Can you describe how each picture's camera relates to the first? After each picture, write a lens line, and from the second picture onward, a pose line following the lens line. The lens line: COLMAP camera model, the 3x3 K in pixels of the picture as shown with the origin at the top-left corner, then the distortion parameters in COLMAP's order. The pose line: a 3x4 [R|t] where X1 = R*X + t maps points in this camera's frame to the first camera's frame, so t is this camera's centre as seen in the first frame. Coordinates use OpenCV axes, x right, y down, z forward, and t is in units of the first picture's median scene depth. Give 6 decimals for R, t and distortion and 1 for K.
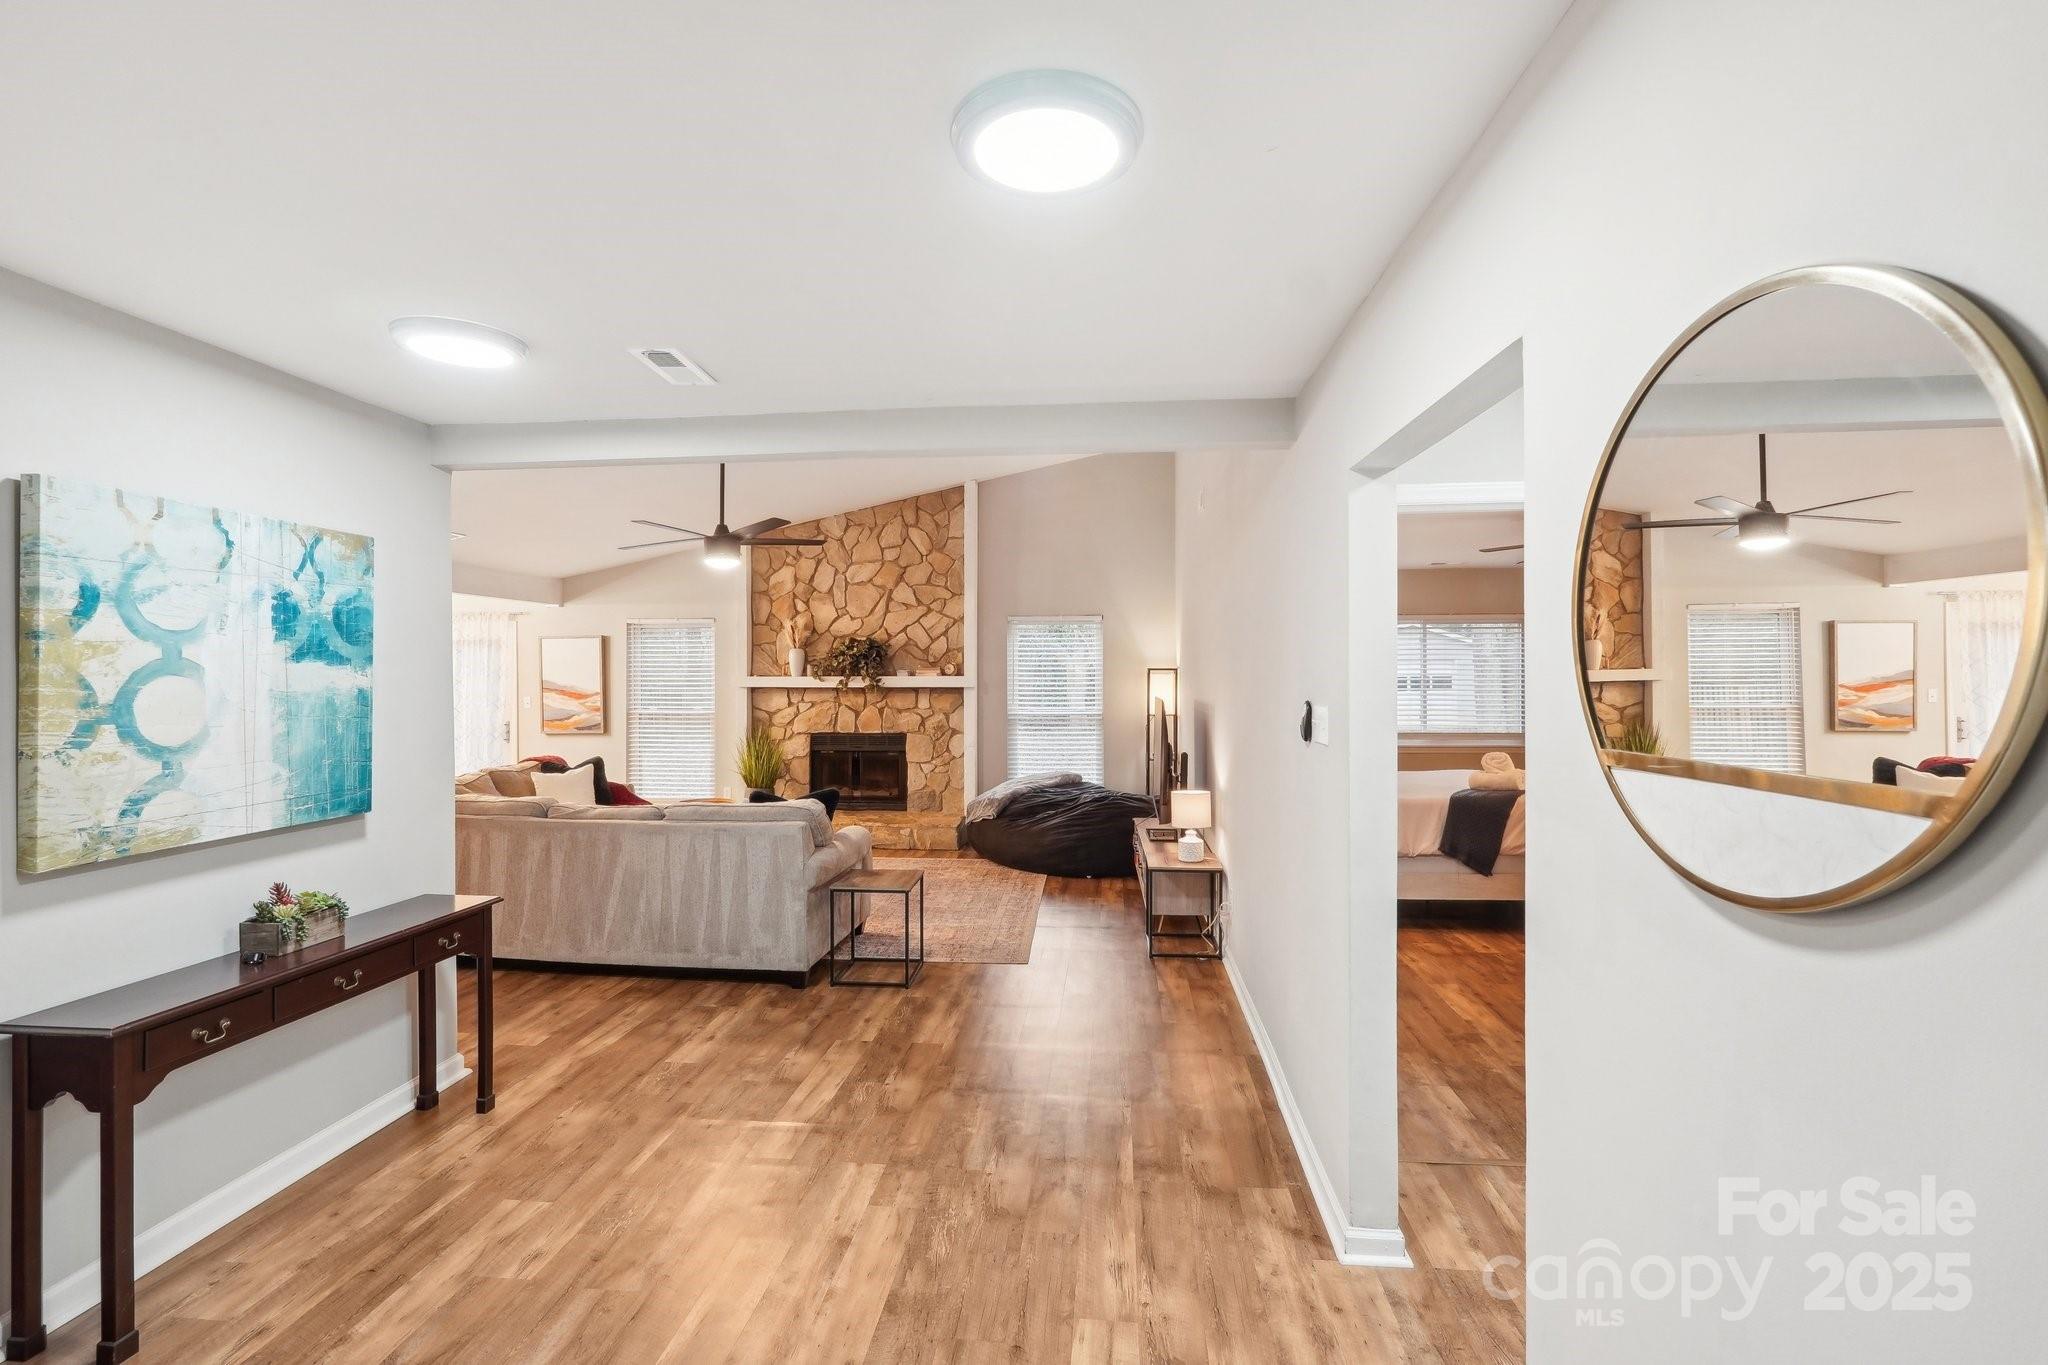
lens RADIAL K [[878.1, 0, 1027.5], [0, 878.1, 675.4], [0, 0, 1]] dist [-0.018180, 0.007007]
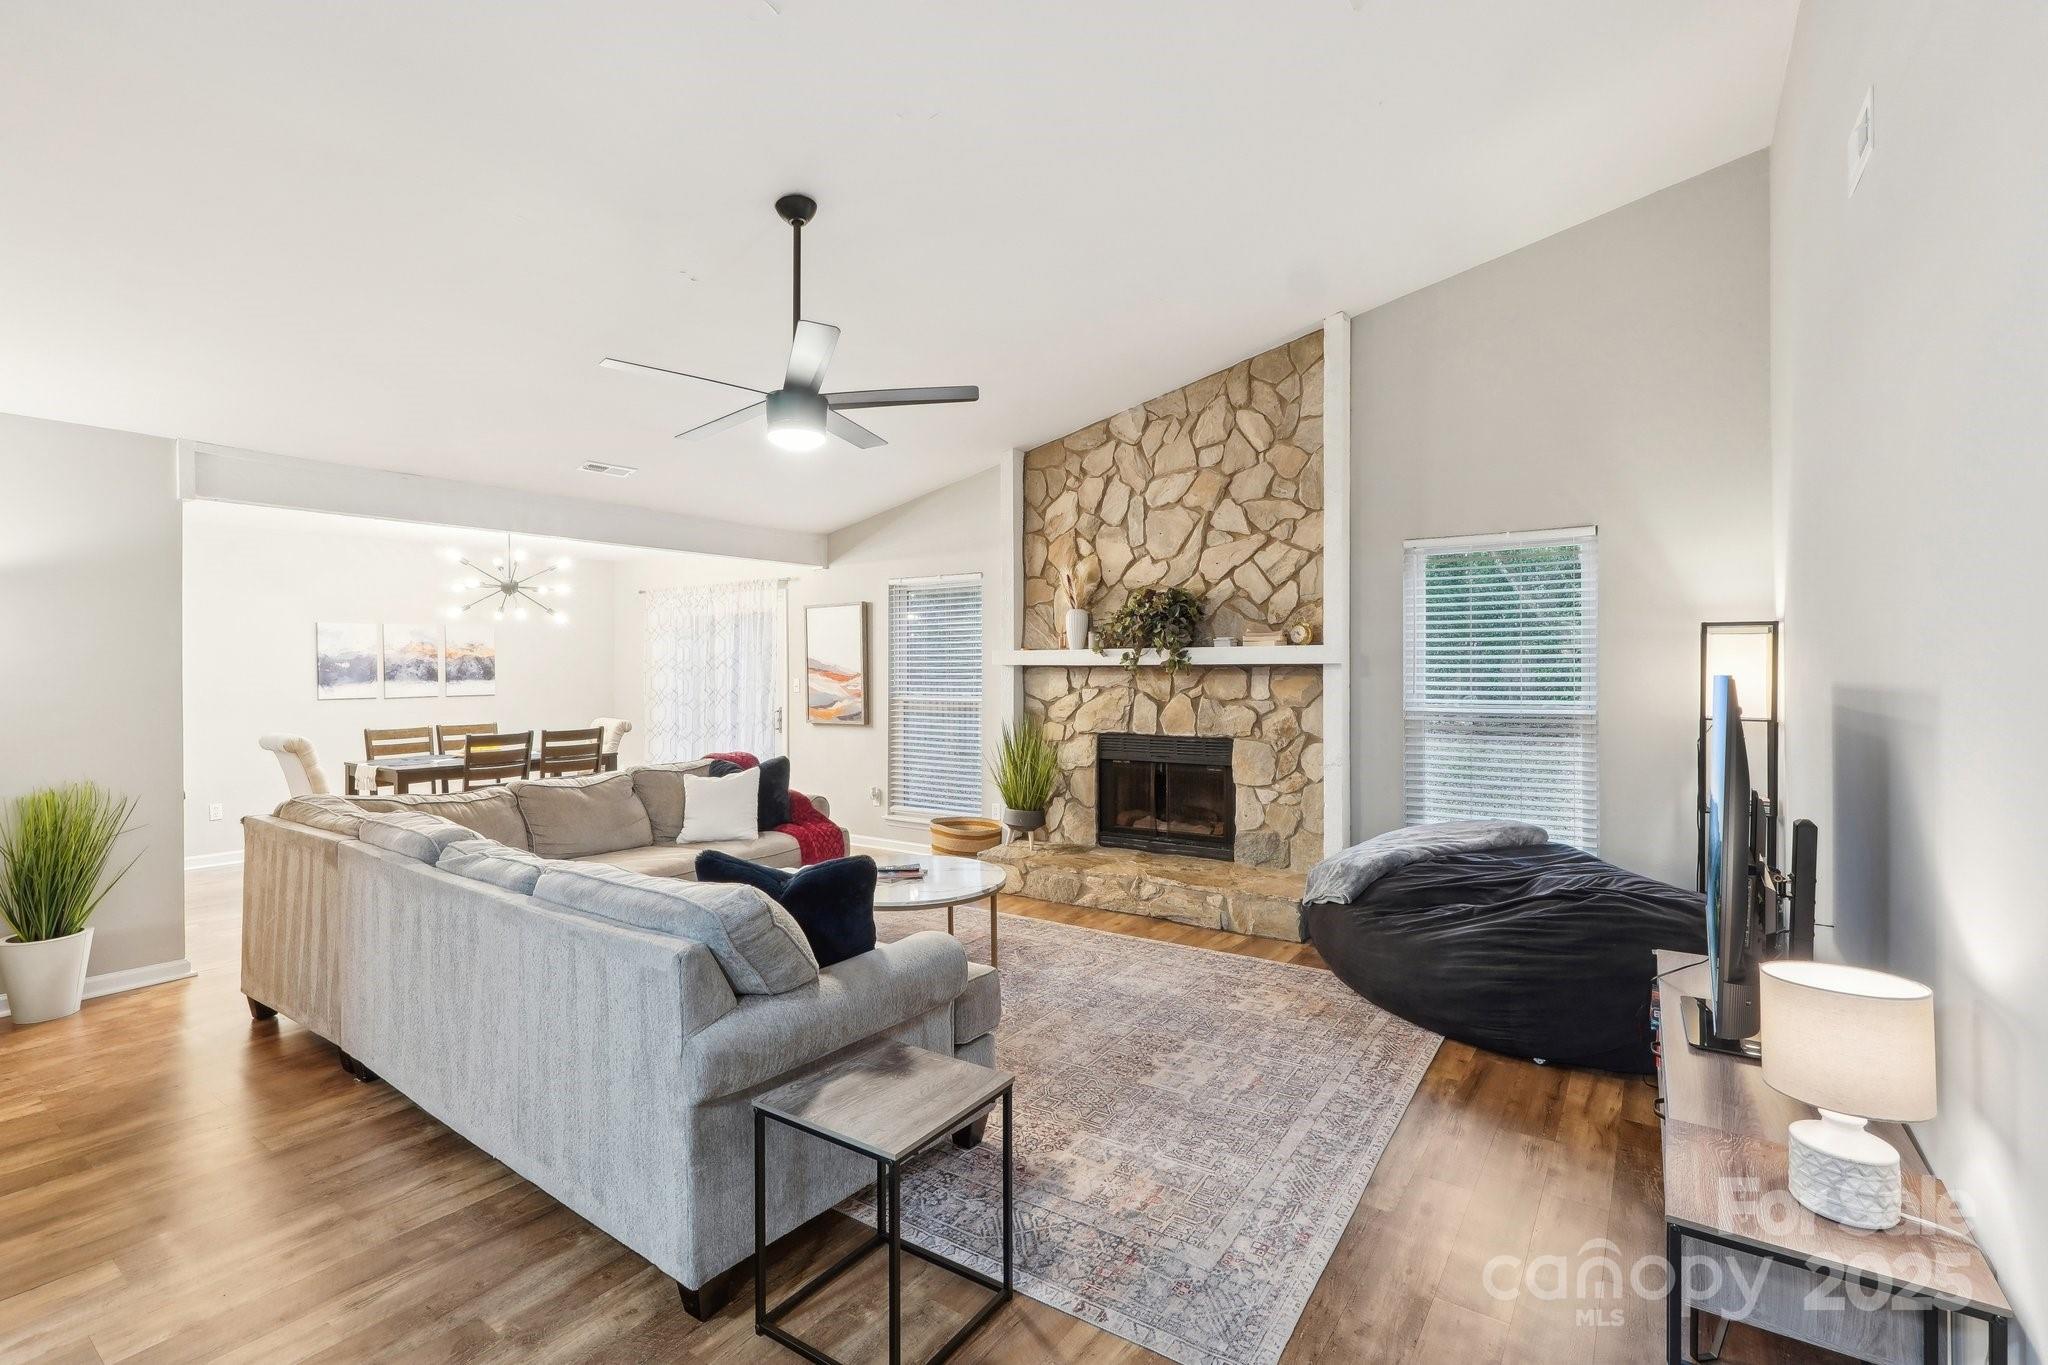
lens RADIAL K [[926.9, 0, 1029.6], [0, 926.9, 669.4], [0, 0, 1]] dist [-0.003345, 0.000937]
pose [[0.873173, -0.000128, -0.487411, 0.058733], [0.000549, 1.000000, 0.000722, 0.016218], [0.487411, -0.000898, 0.873172, 0.351474]]
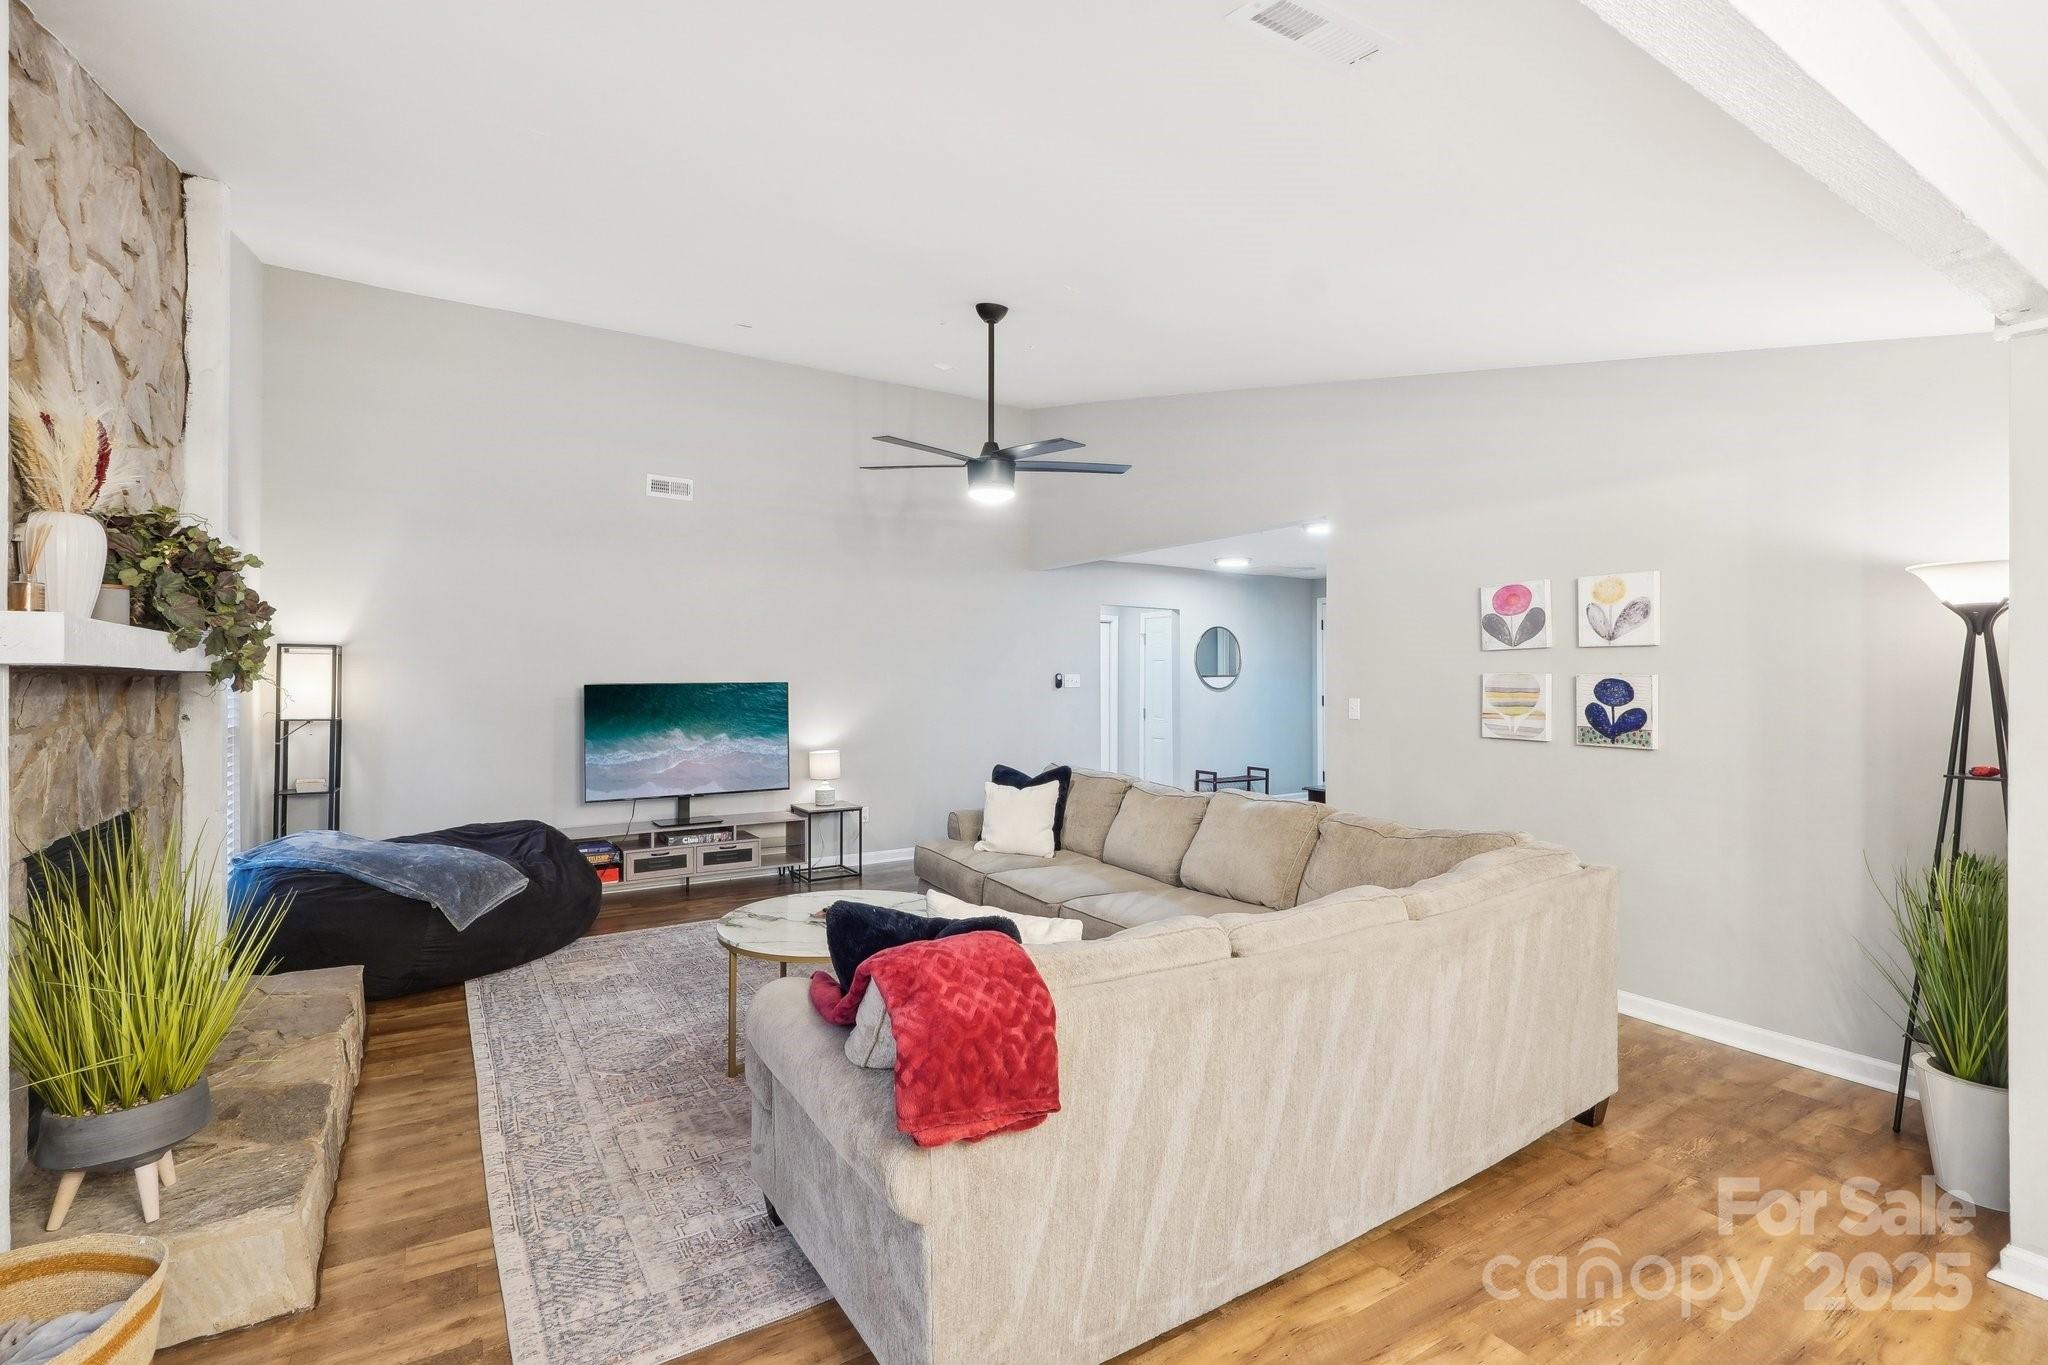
lens RADIAL K [[919.5, 0, 1028.1], [0, 919.5, 693.9], [0, 0, 1]] dist [0.000206, 0.000036]
pose [[-0.612805, -0.009378, 0.790179, -0.641435], [-0.001121, 0.999939, 0.010998, 0.017400], [-0.790233, 0.005854, -0.612778, 0.951898]]
